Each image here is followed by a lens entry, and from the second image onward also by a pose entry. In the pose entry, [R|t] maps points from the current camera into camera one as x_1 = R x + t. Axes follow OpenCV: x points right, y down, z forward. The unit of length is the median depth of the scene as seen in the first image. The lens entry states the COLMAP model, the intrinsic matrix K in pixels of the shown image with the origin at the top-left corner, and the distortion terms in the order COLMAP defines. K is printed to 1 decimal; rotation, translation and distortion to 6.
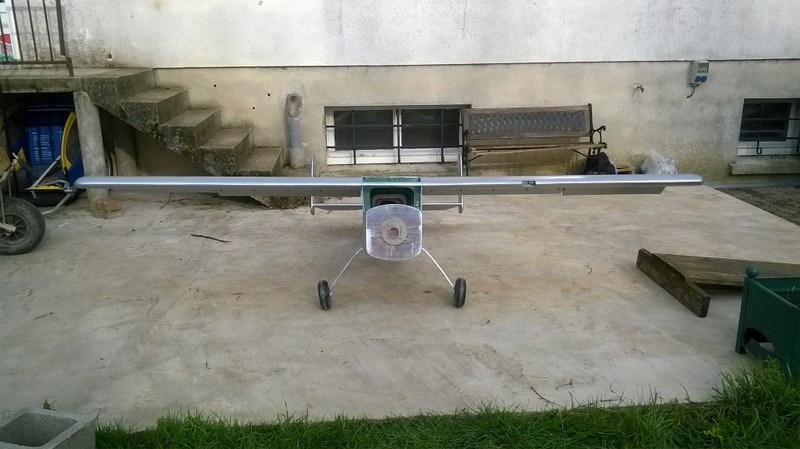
lens RADIAL K [[667.4, 0, 393.9], [0, 667.4, 224.0], [0, 0, 1]] dist [0.041527, -0.100047]
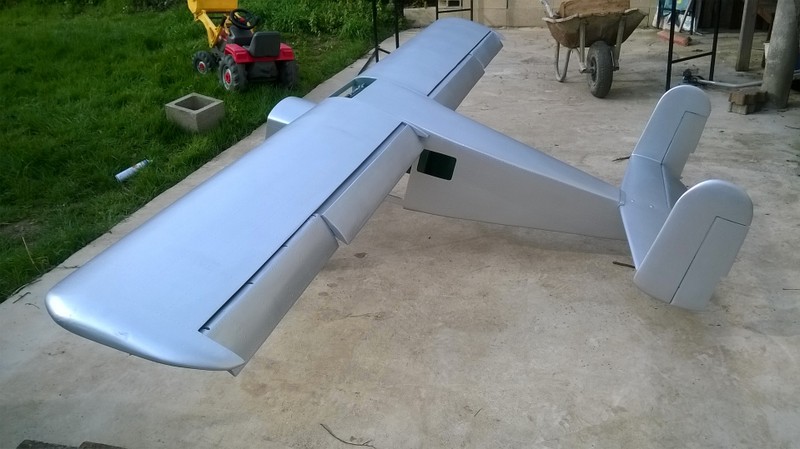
lens RADIAL K [[667.4, 0, 393.9], [0, 667.4, 224.0], [0, 0, 1]] dist [0.041527, -0.100047]
pose [[-0.326781, 0.433731, -0.839698, 0.638631], [-0.211094, 0.832533, 0.512180, -0.311703], [0.921224, 0.344625, -0.180498, 1.133694]]
